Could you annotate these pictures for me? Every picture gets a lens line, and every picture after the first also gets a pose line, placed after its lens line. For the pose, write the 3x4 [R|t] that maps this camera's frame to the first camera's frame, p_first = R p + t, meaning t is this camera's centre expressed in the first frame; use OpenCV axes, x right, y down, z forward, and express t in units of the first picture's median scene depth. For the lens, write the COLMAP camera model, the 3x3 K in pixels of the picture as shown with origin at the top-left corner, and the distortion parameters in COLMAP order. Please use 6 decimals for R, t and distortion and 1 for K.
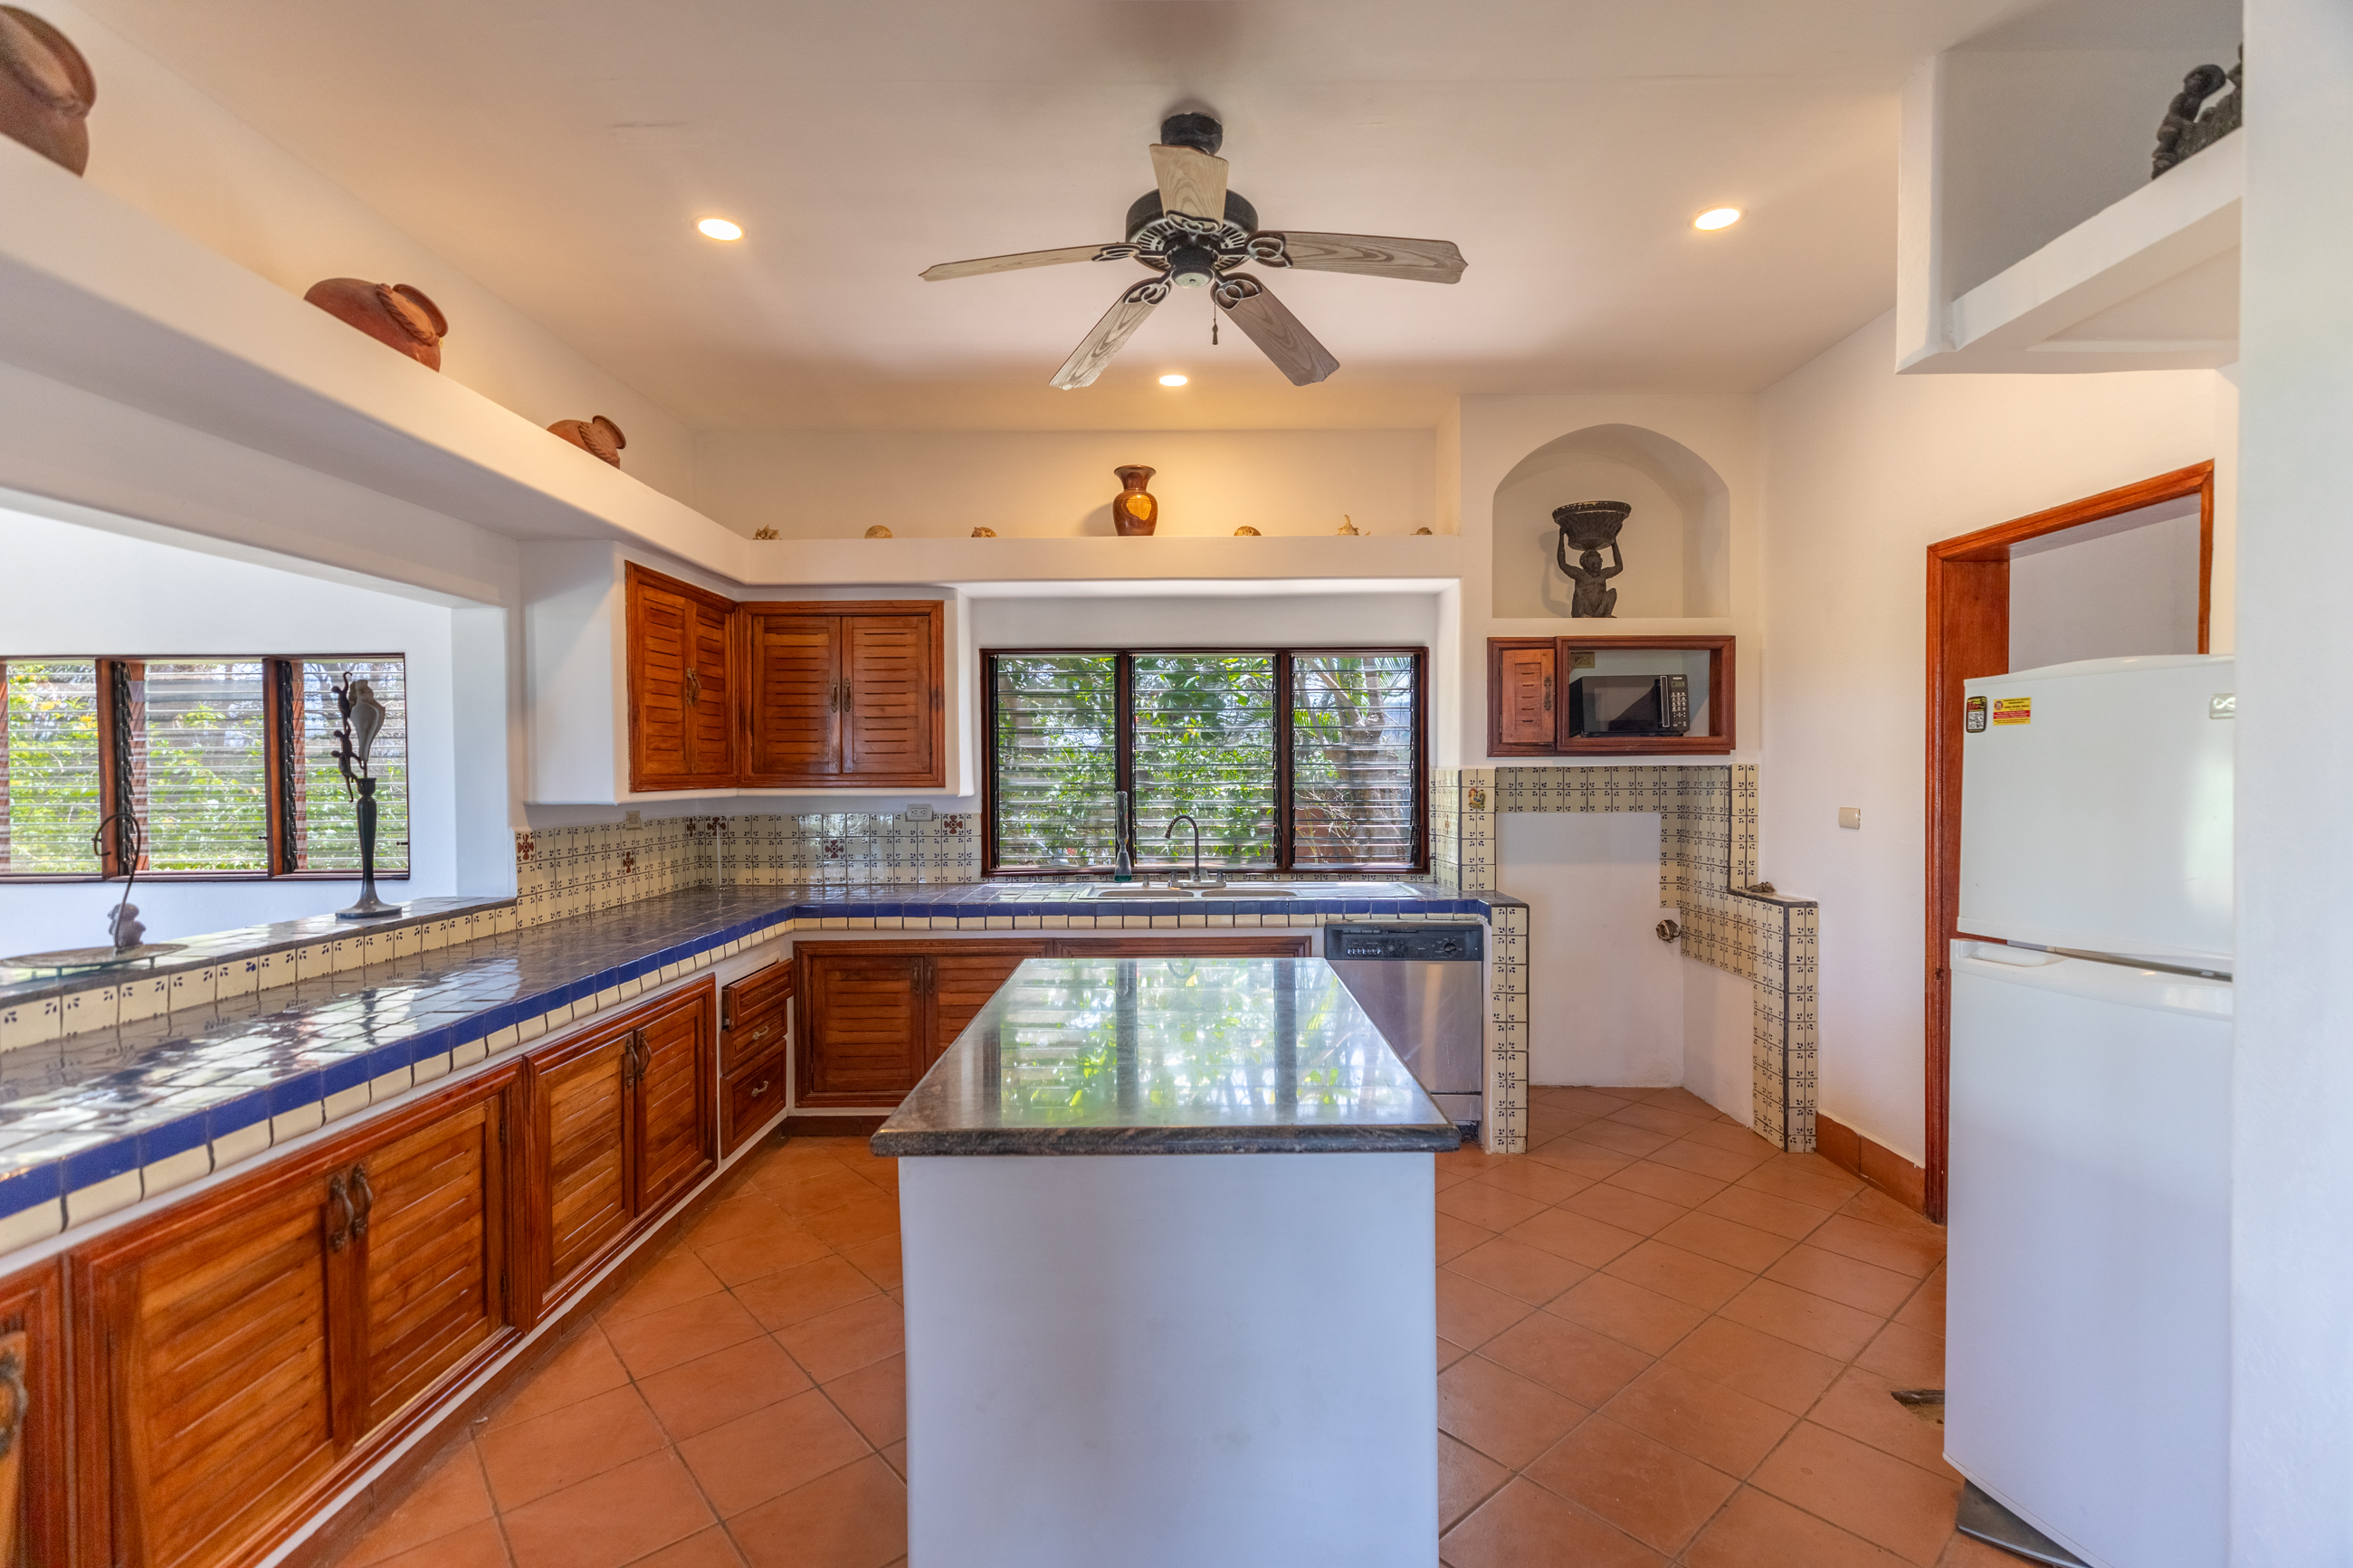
lens RADIAL K [[1049.8, 0, 1183.8], [0, 1049.8, 780.2], [0, 0, 1]] dist [0.008288, -0.001196]
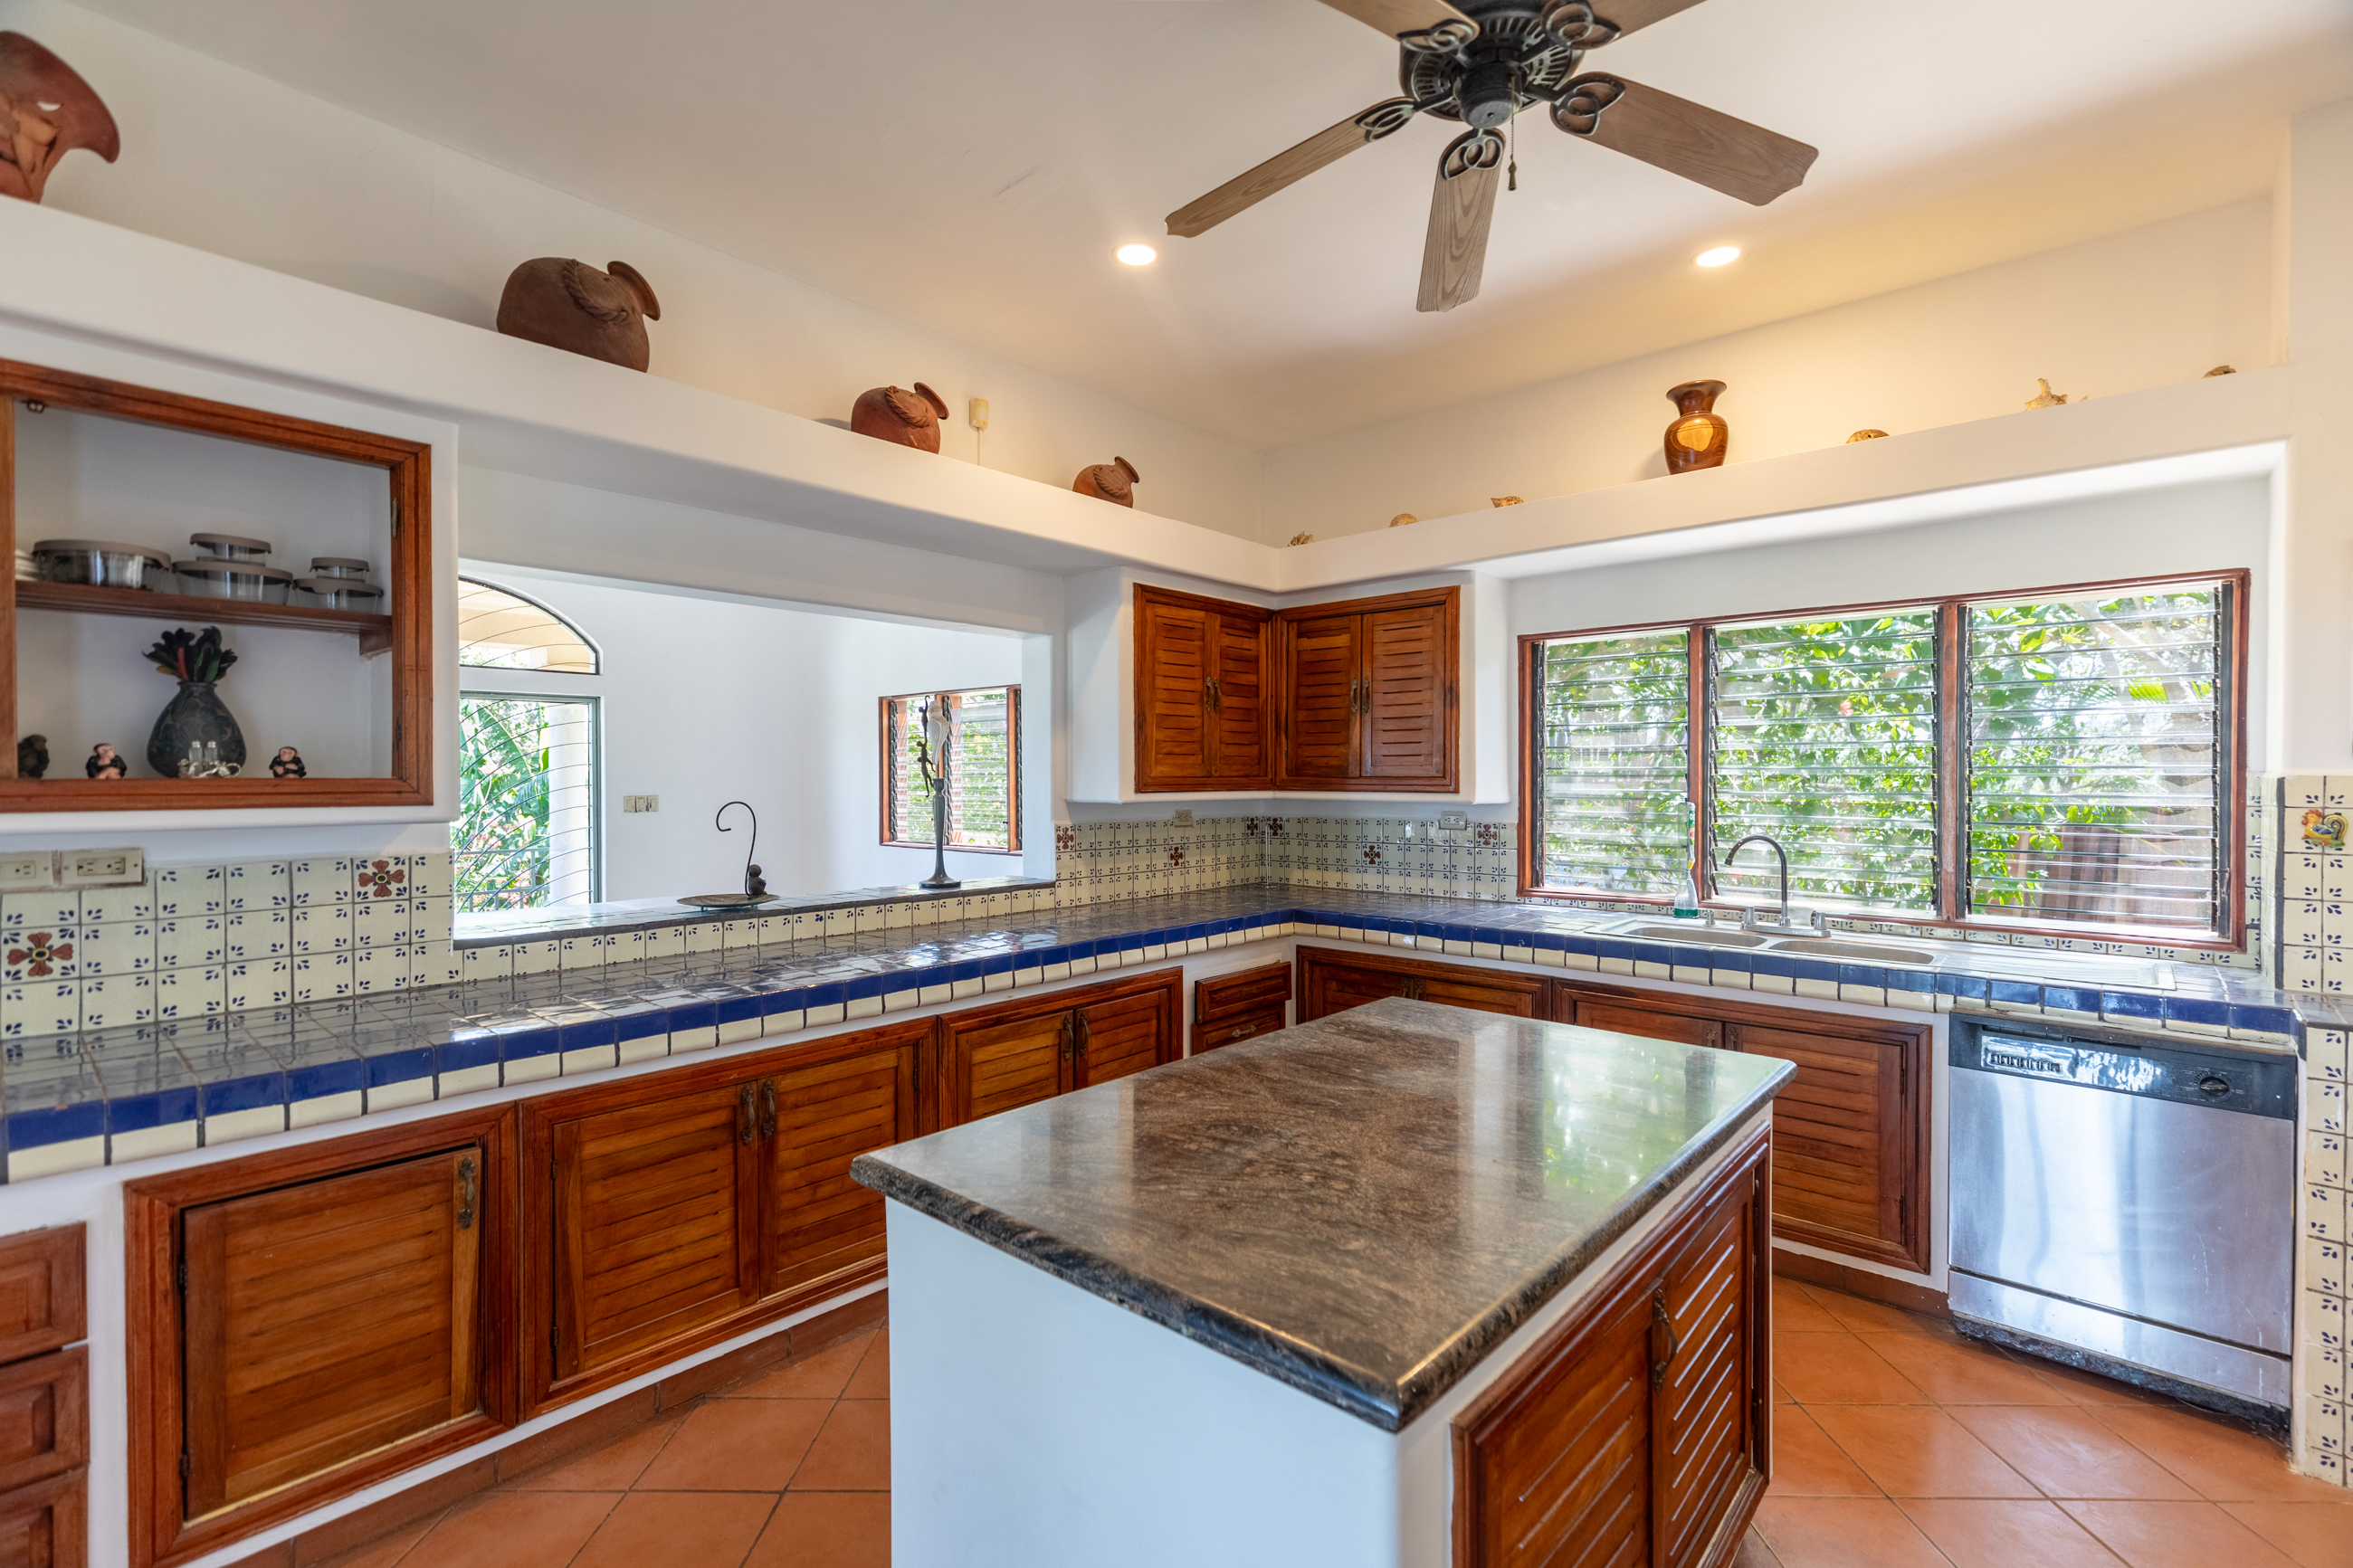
lens RADIAL K [[1049.8, 0, 1185.7], [0, 1049.8, 781.1], [0, 0, 1]] dist [0.008288, -0.001196]
pose [[0.744768, 0.008115, -0.667274, 0.237334], [-0.009451, 0.999954, 0.001613, -0.003050], [0.667257, 0.005105, 0.744810, 0.207684]]
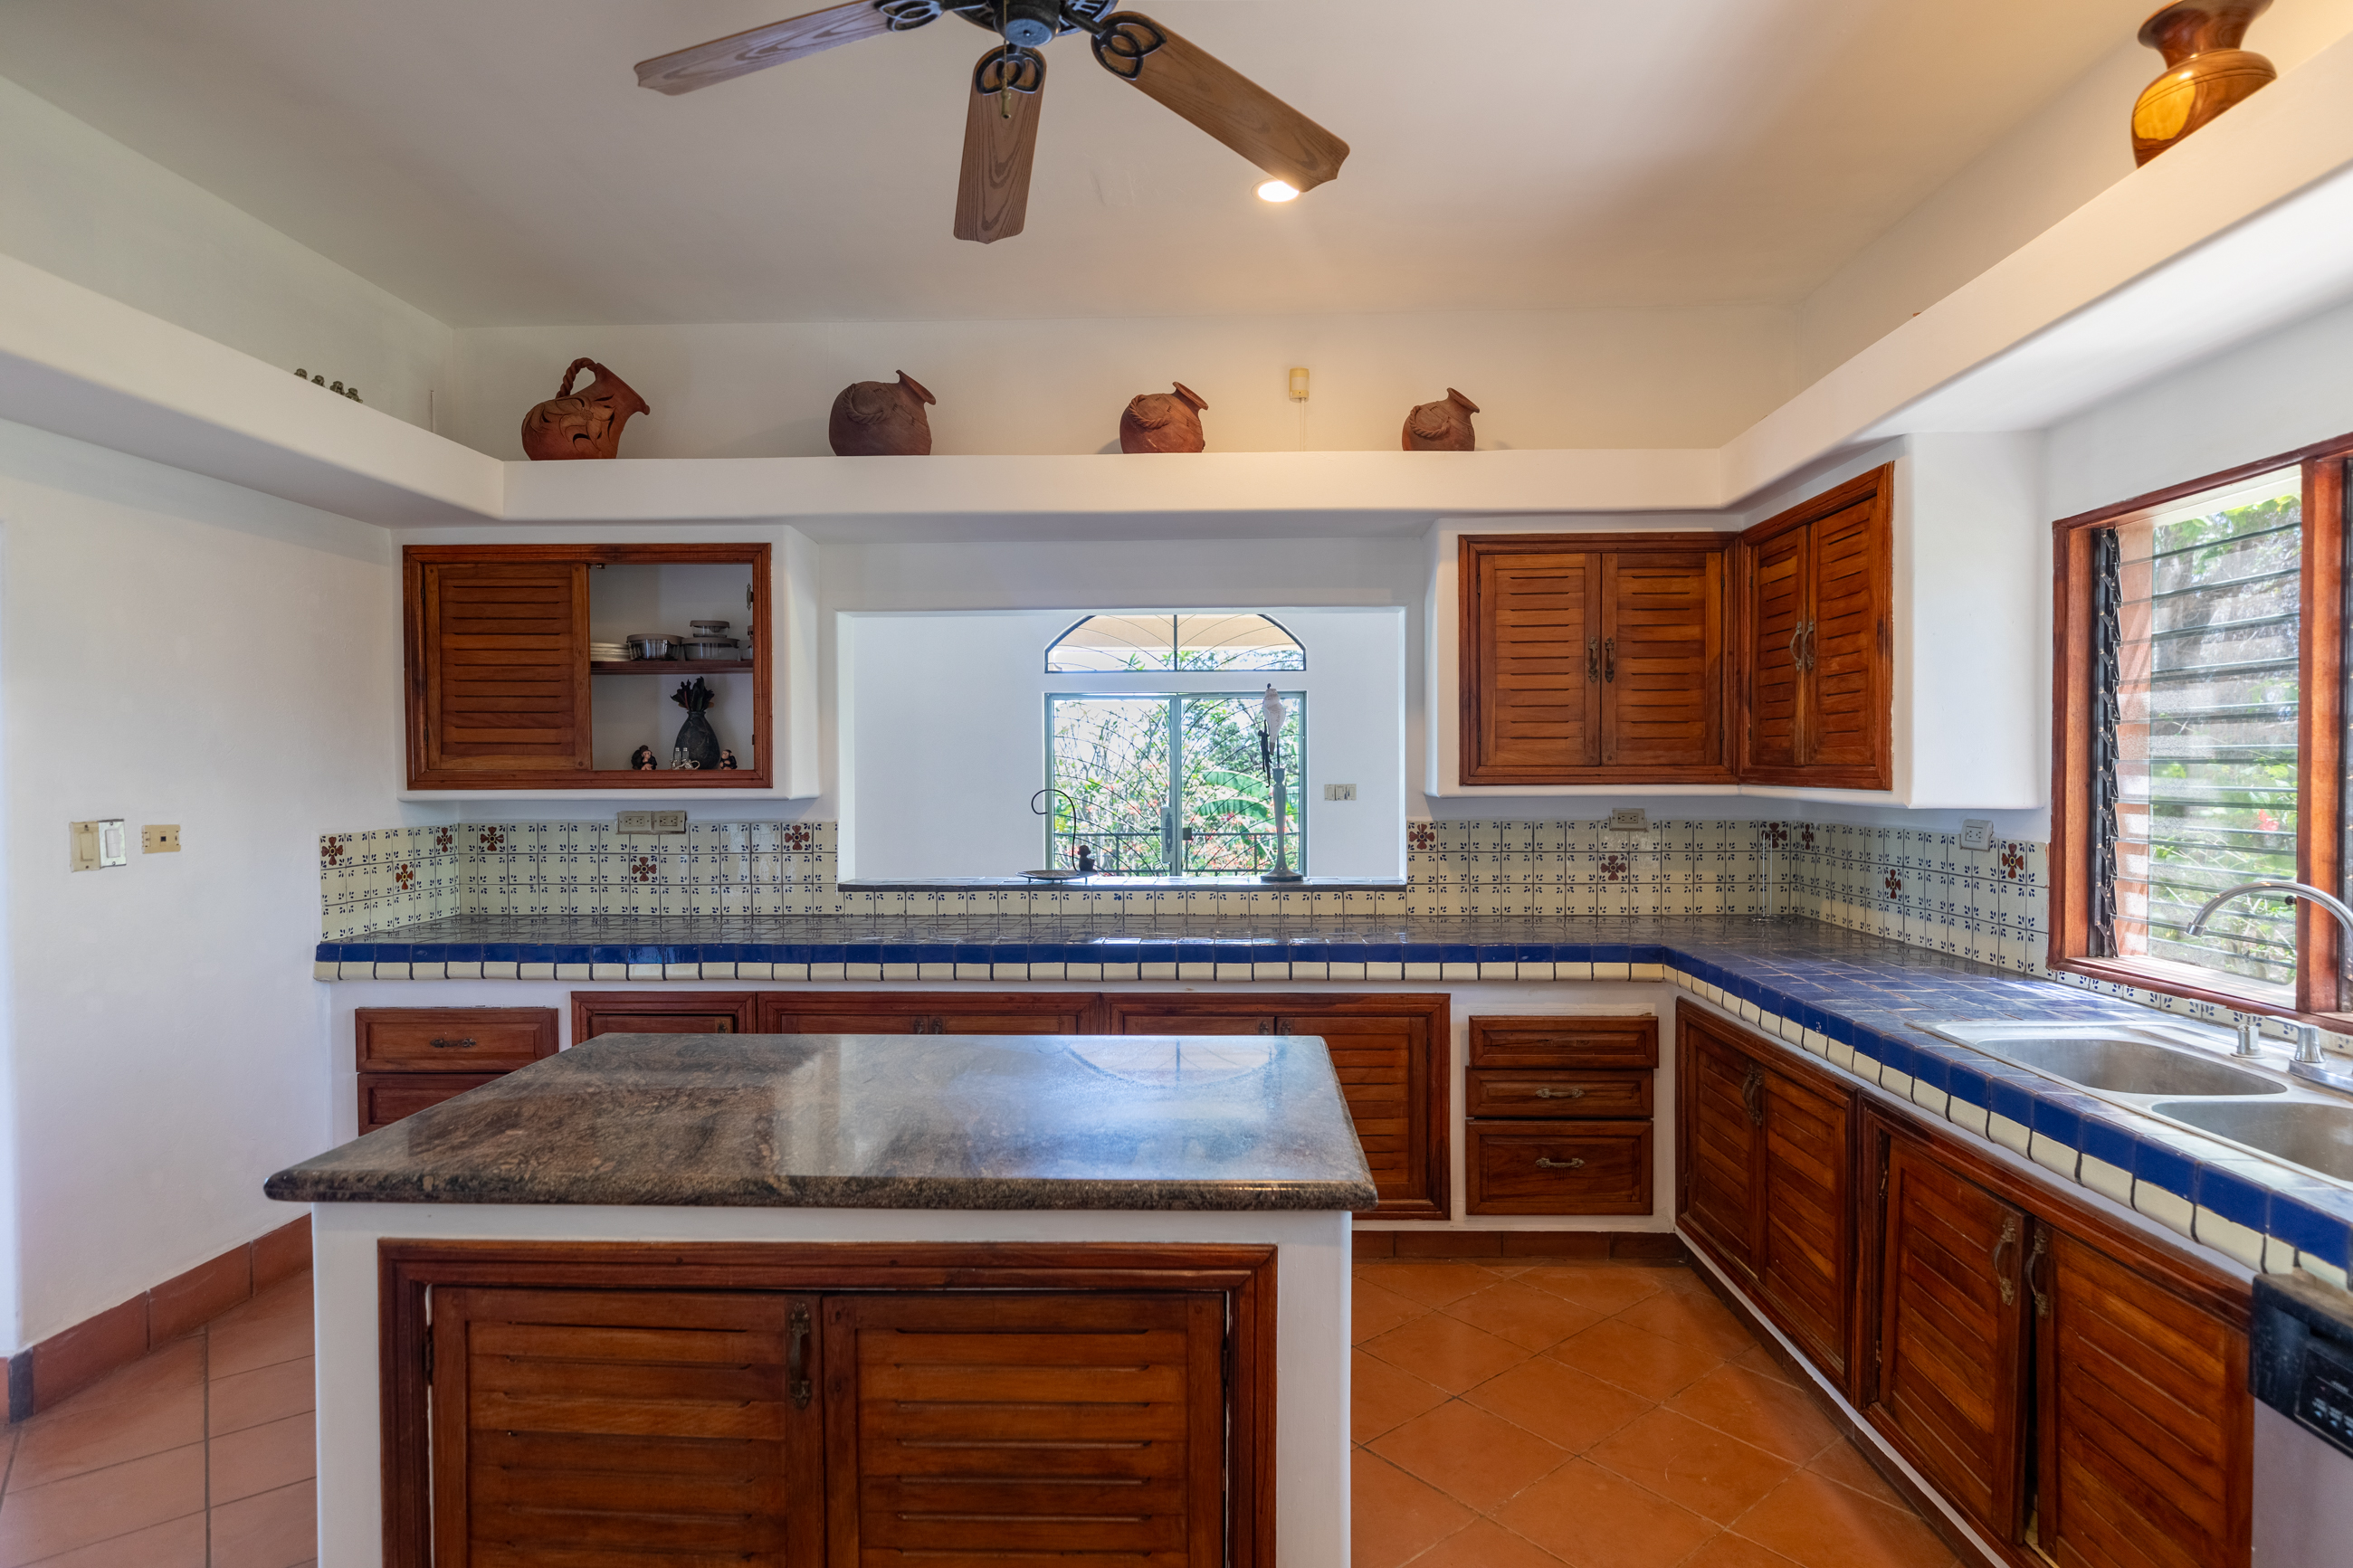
lens RADIAL K [[1222.4, 0, 1196.1], [0, 1222.4, 780.1], [0, 0, 1]] dist [-0.002888, -0.000275]
pose [[-0.039024, 0.016660, -0.999099, 0.534898], [-0.004371, 0.999849, 0.016843, -0.009821], [0.999229, 0.005024, -0.038945, 0.777932]]
